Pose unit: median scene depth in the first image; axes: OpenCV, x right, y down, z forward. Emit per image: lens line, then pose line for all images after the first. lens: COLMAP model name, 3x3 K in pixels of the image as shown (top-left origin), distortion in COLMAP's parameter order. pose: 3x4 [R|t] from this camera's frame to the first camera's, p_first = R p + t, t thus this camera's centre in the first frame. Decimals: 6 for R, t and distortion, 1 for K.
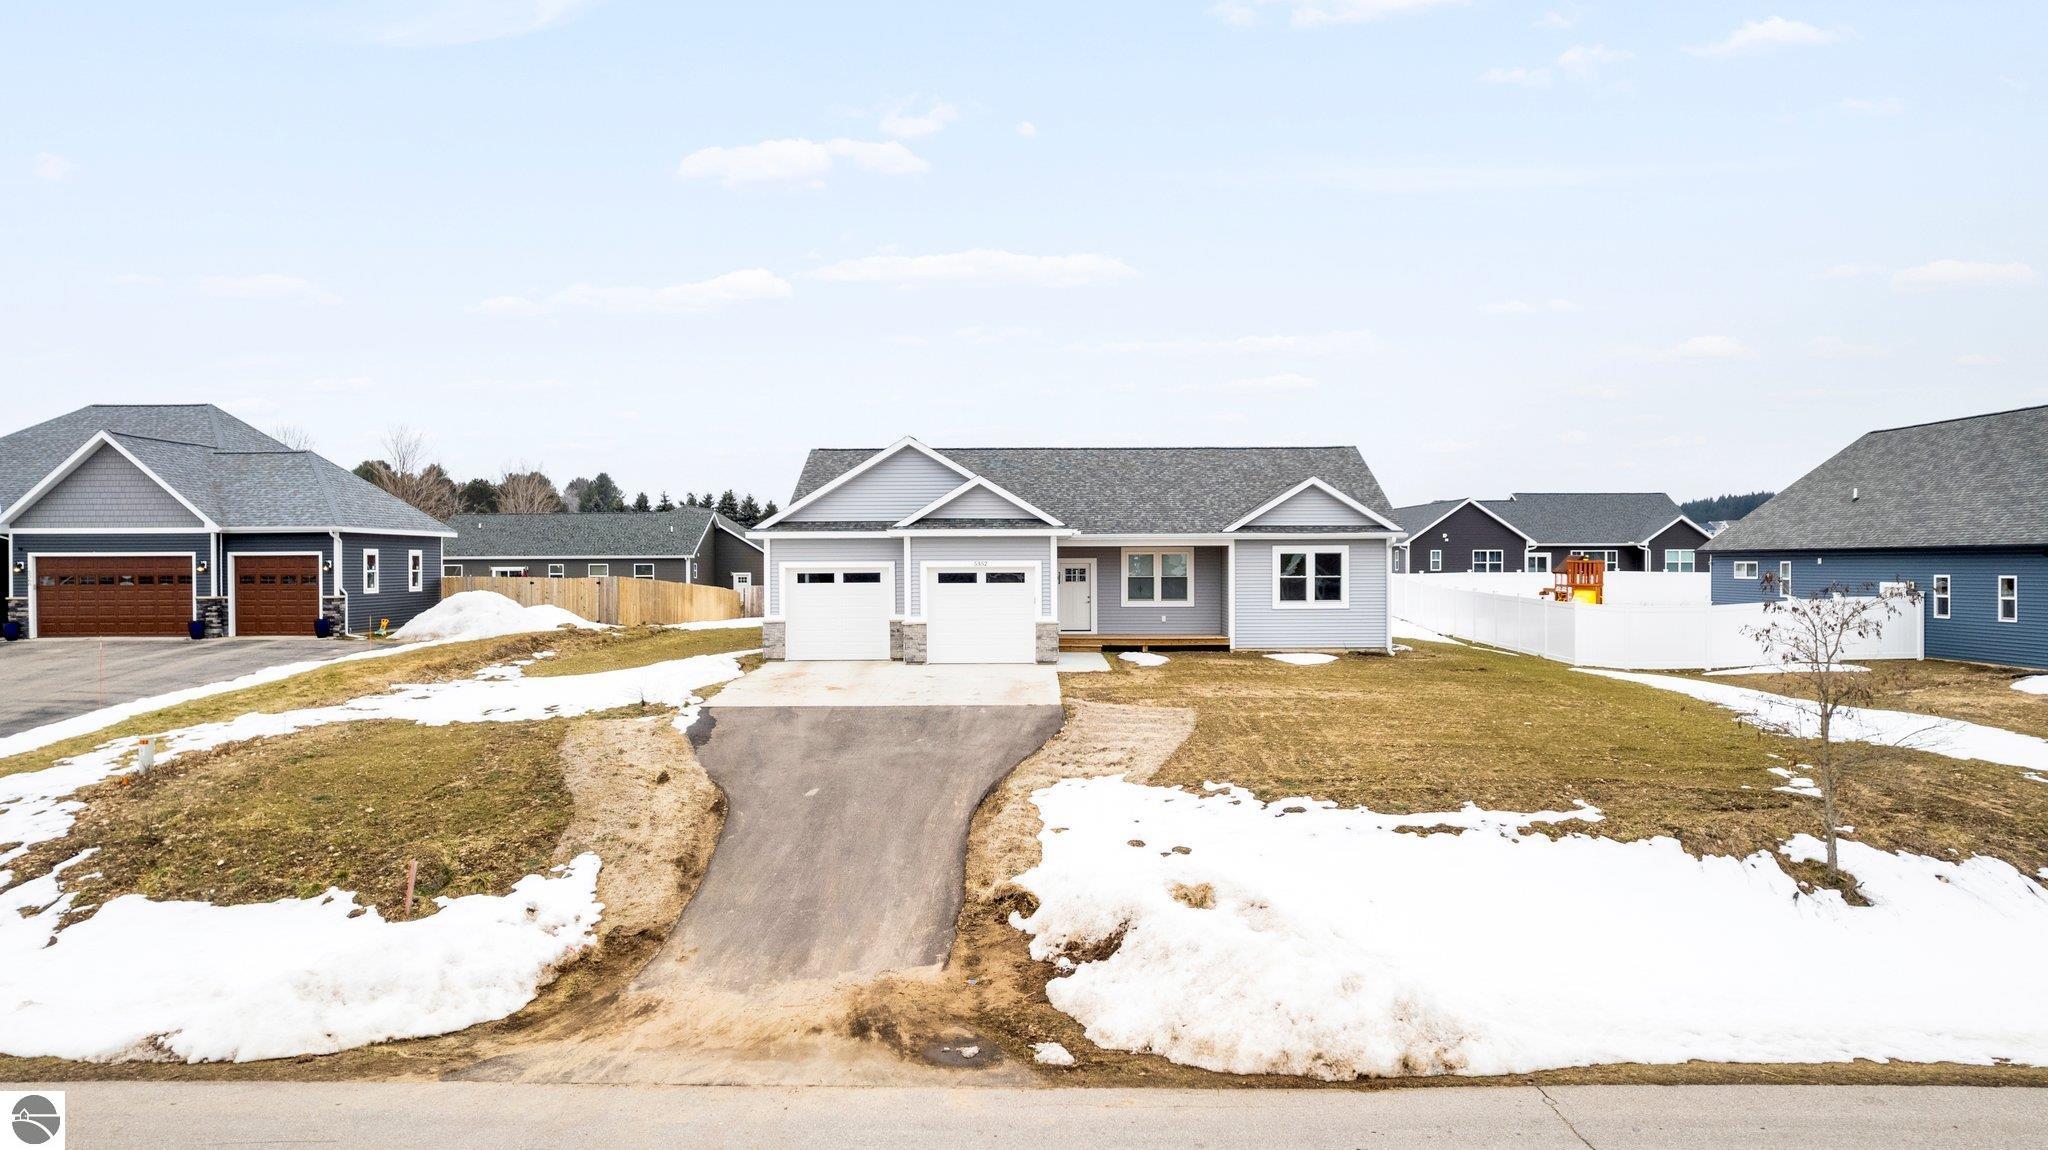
lens RADIAL K [[1319.4, 0, 1027.4], [0, 1319.4, 574.0], [0, 0, 1]] dist [-0.067710, 0.070108]
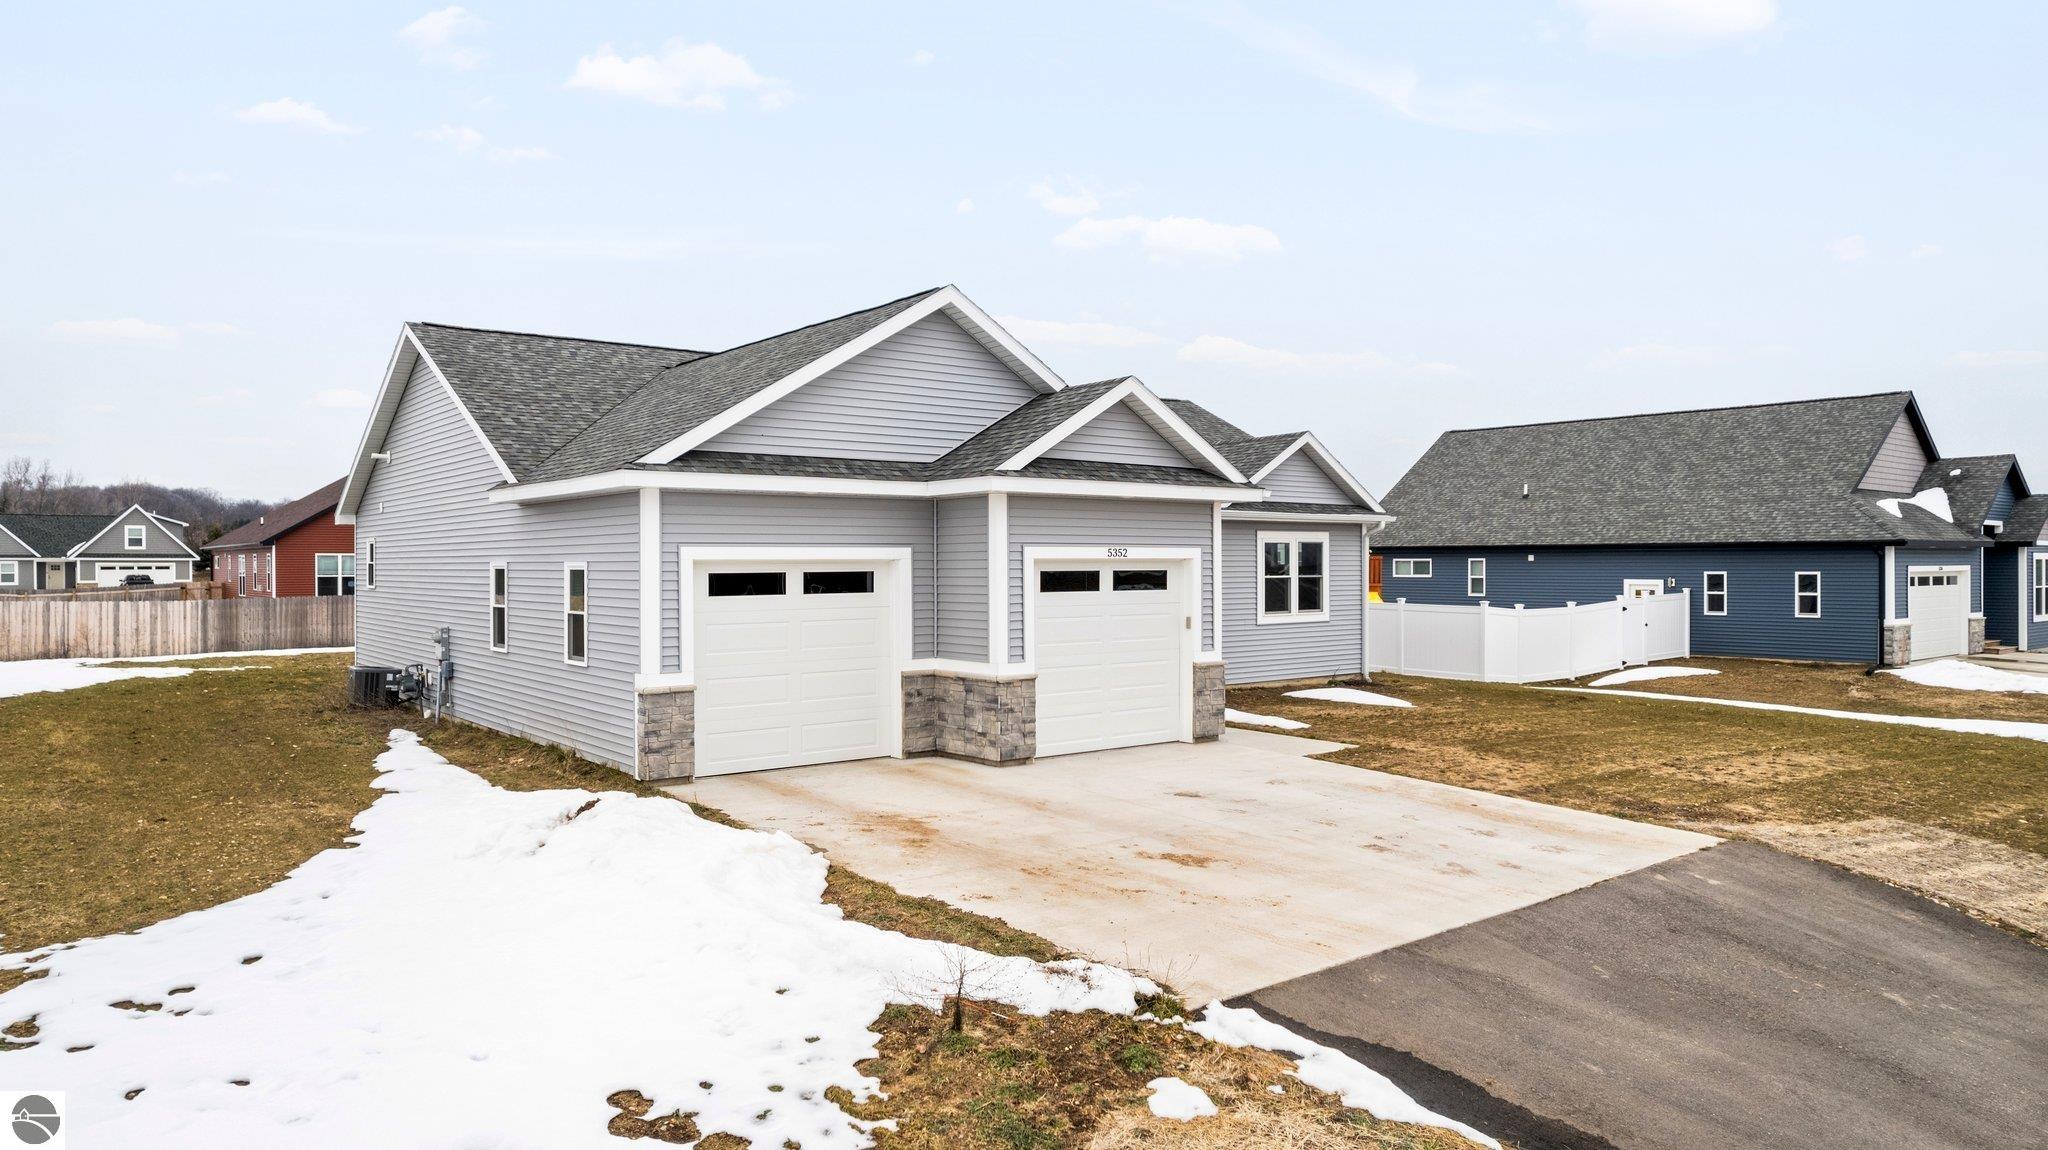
lens RADIAL K [[1319.4, 0, 1027.4], [0, 1319.4, 574.0], [0, 0, 1]] dist [-0.067710, 0.070108]
pose [[0.779040, -0.003457, 0.626965, -0.333975], [0.004819, 0.999988, -0.000474, 0.000339], [-0.626956, 0.003390, 0.779047, 0.554412]]
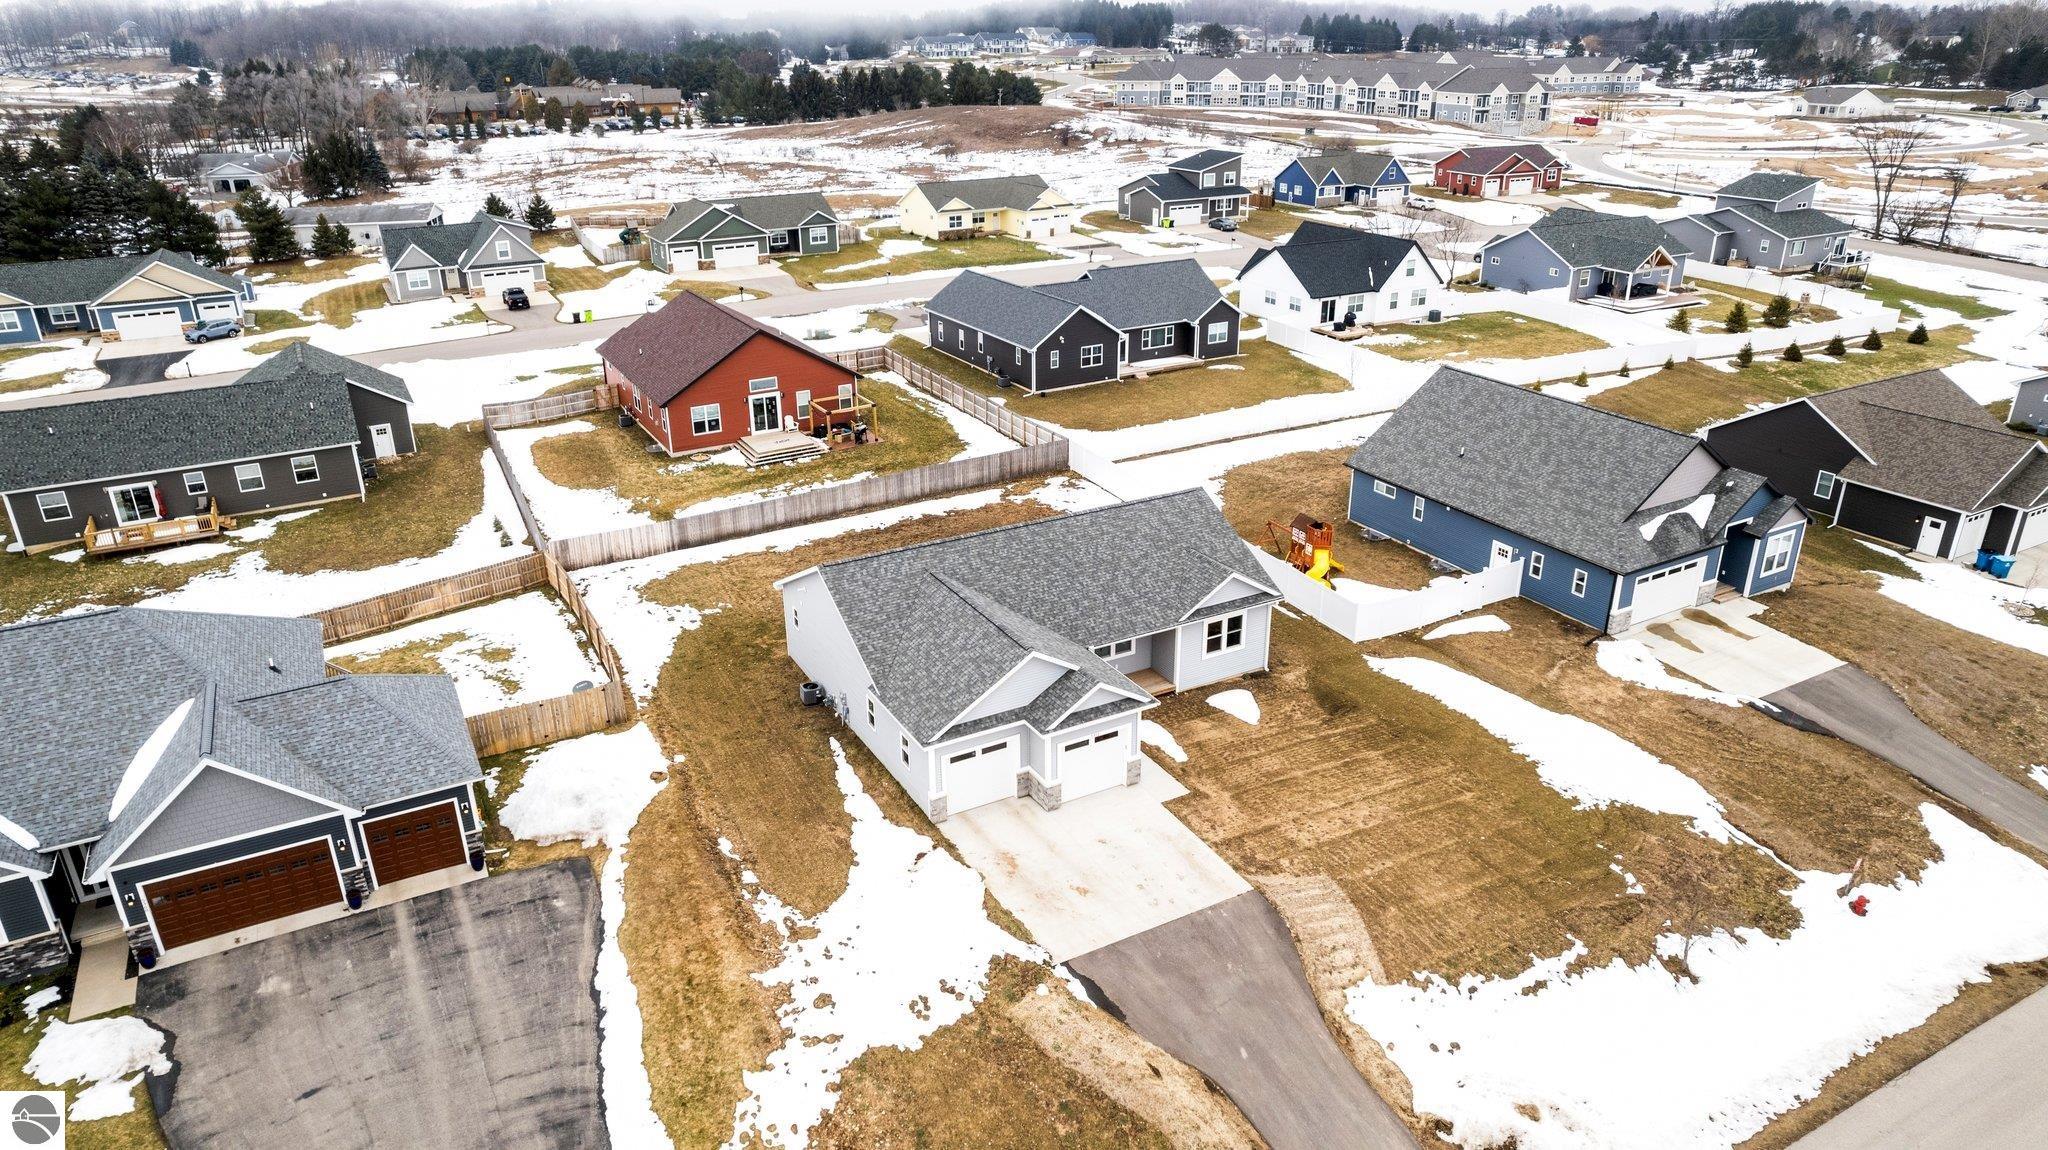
lens RADIAL K [[1319.4, 0, 1027.4], [0, 1319.4, 574.0], [0, 0, 1]] dist [-0.067710, 0.070108]
pose [[0.871986, -0.195767, 0.448683, -0.603054], [0.009144, 0.922909, 0.384909, -0.614410], [-0.489446, -0.331532, 0.806554, -0.020763]]
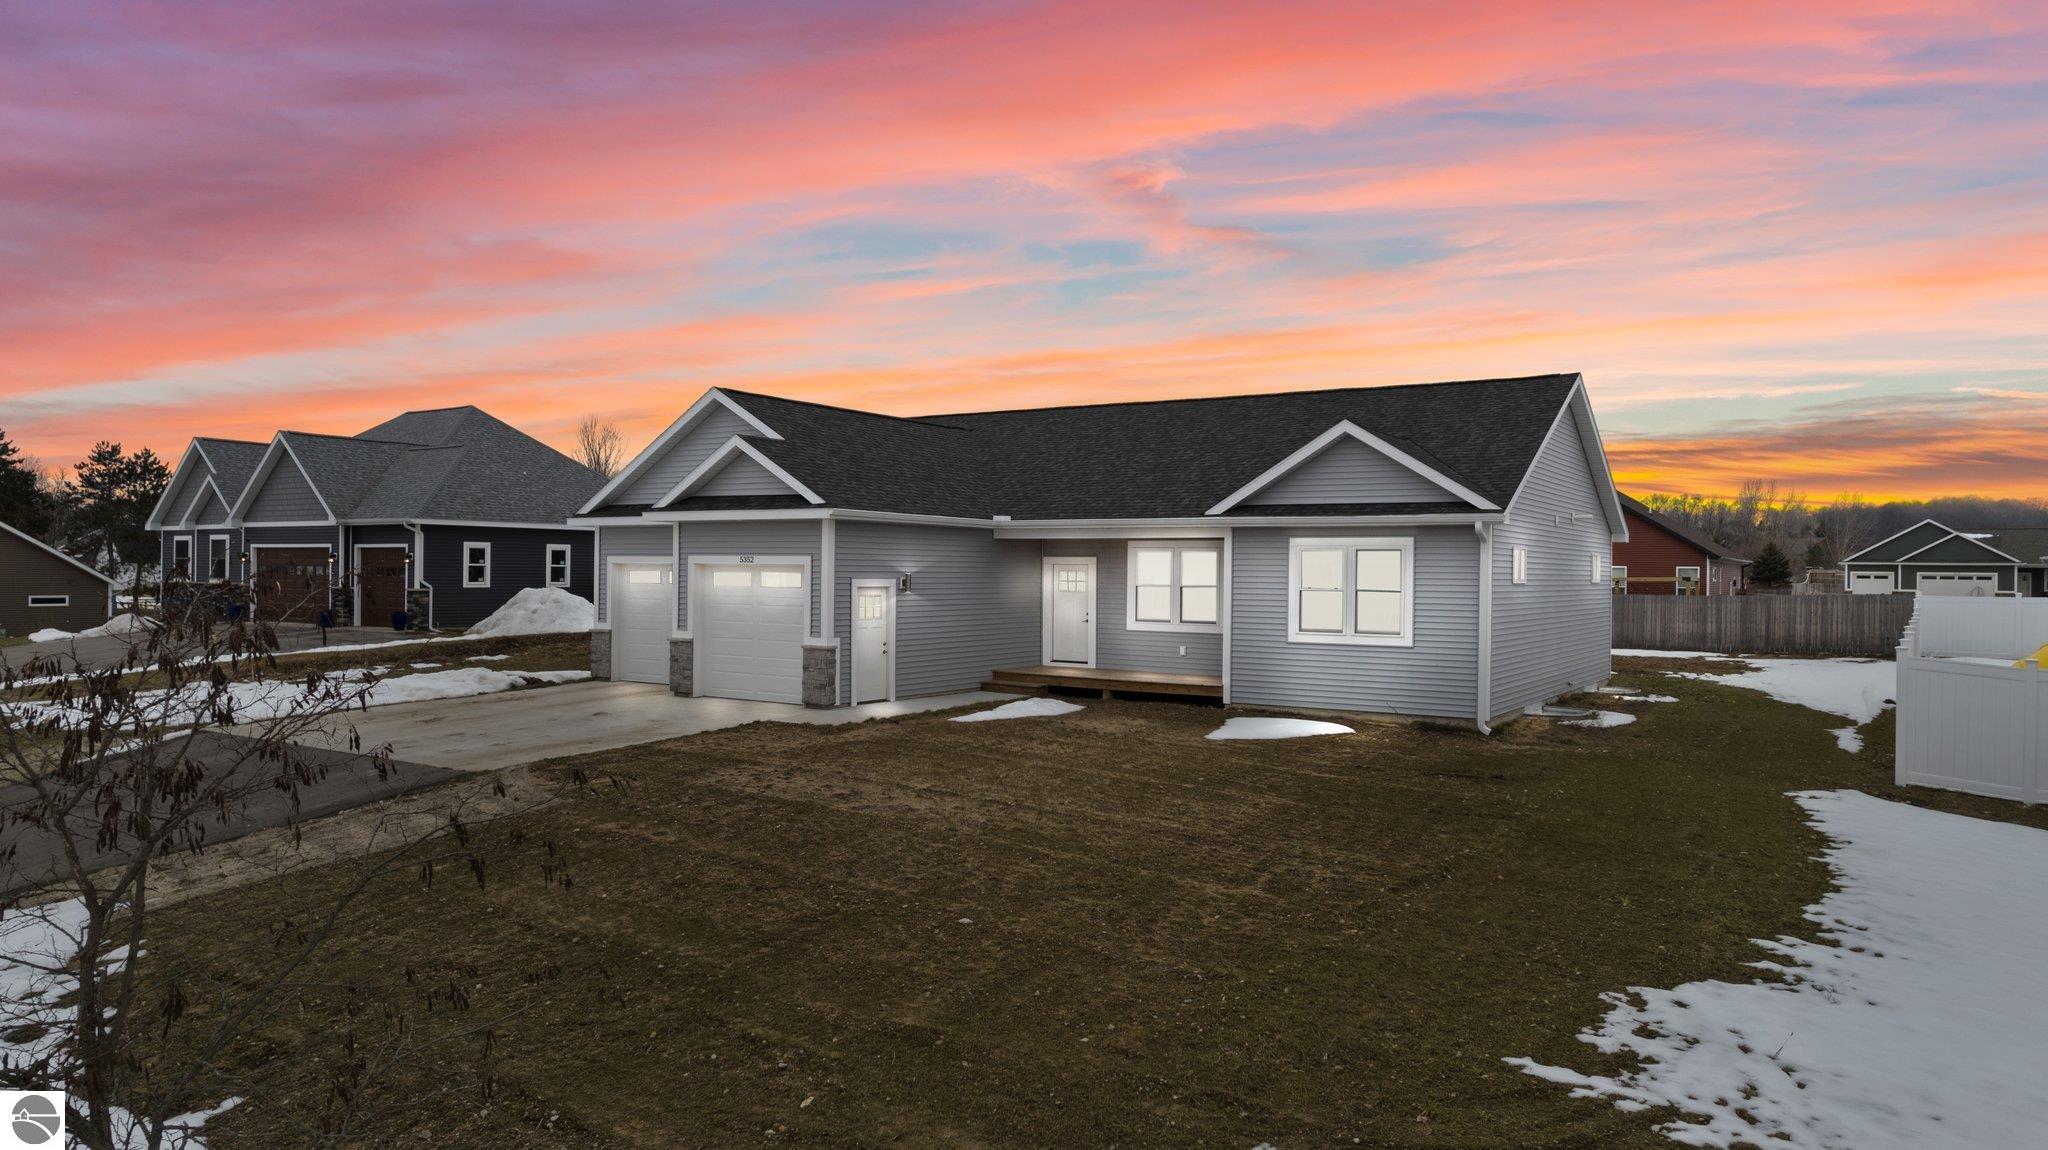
lens RADIAL K [[1344.1, 0, 1008.8], [0, 1344.1, 568.4], [0, 0, 1]] dist [-0.044573, 0.000469]
pose [[0.834664, 0.012550, -0.550616, 0.424186], [-0.017730, 0.999834, -0.004088, -0.002544], [0.550474, 0.013174, 0.834748, 0.417122]]
